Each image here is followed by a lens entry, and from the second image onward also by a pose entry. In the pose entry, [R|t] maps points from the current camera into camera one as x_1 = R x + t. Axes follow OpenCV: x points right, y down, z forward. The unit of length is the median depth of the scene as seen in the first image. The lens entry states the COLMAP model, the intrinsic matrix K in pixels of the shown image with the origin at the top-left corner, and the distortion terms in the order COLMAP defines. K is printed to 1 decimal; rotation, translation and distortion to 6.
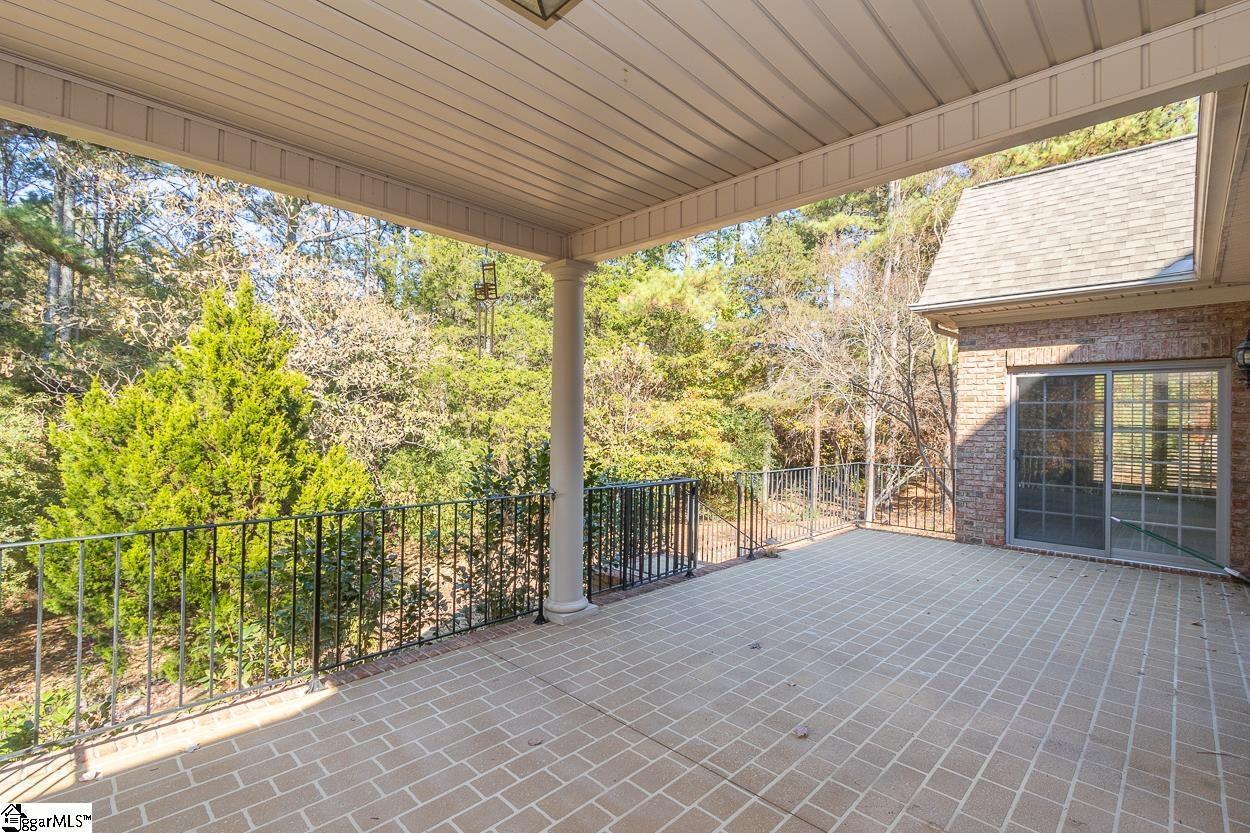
lens RADIAL K [[567.2, 0, 620.7], [0, 567.2, 418.2], [0, 0, 1]] dist [-0.000730, -0.000835]
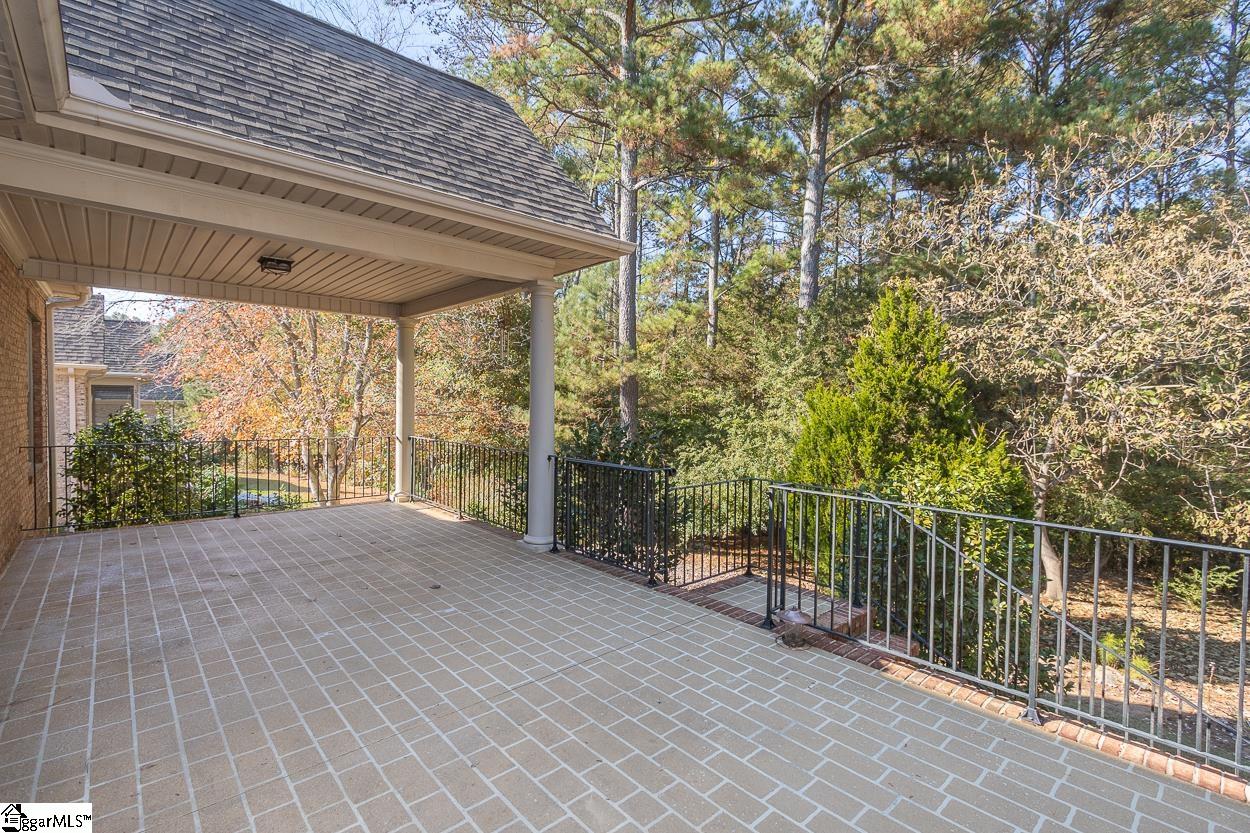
lens RADIAL K [[567.2, 0, 620.7], [0, 567.2, 418.2], [0, 0, 1]] dist [-0.000730, -0.000835]
pose [[-0.056393, 0.008694, -0.998371, 0.765721], [-0.008404, 0.999923, 0.009182, 0.018128], [0.998373, 0.008909, -0.056316, 0.791985]]
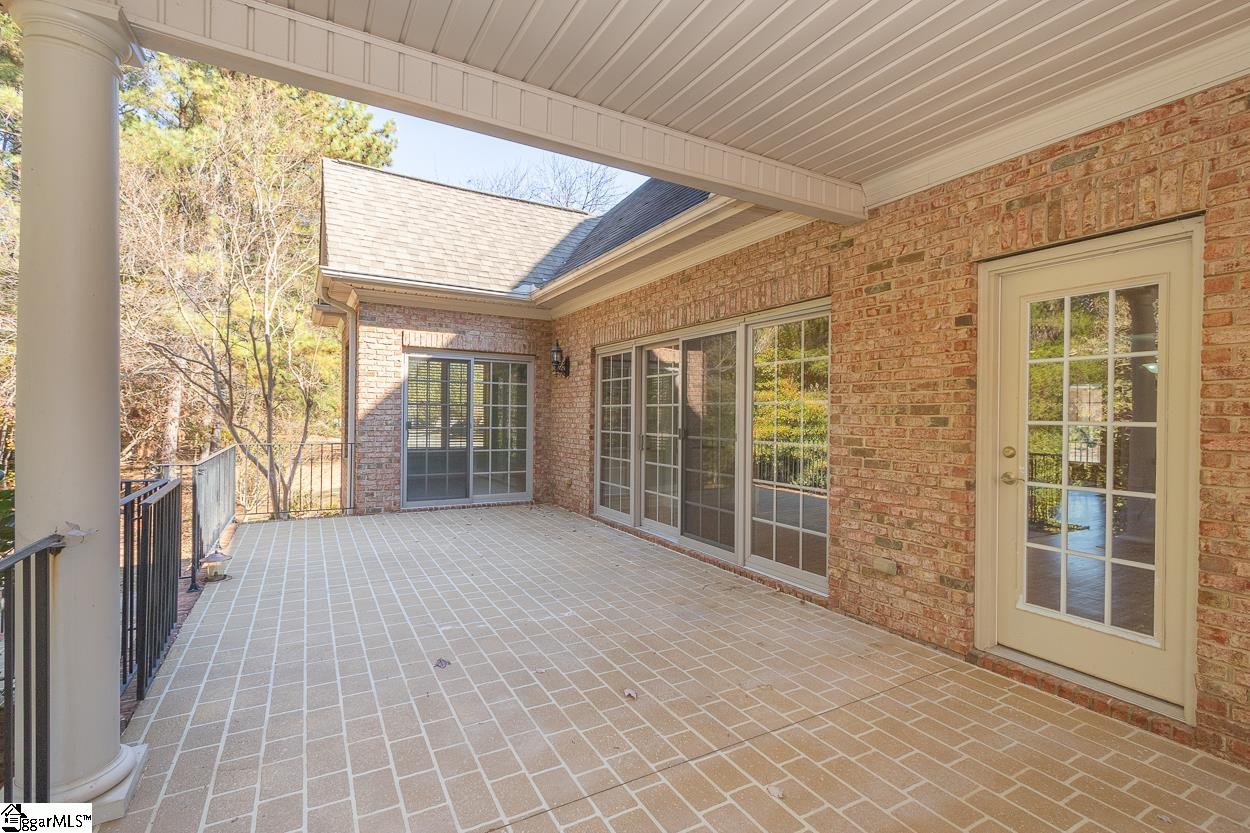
lens RADIAL K [[567.2, 0, 620.7], [0, 567.2, 418.2], [0, 0, 1]] dist [-0.000730, -0.000835]
pose [[0.278543, -0.018037, 0.960254, -0.252567], [-0.016277, 0.999591, 0.023498, 0.015778], [-0.960286, -0.022175, 0.278135, 0.293192]]
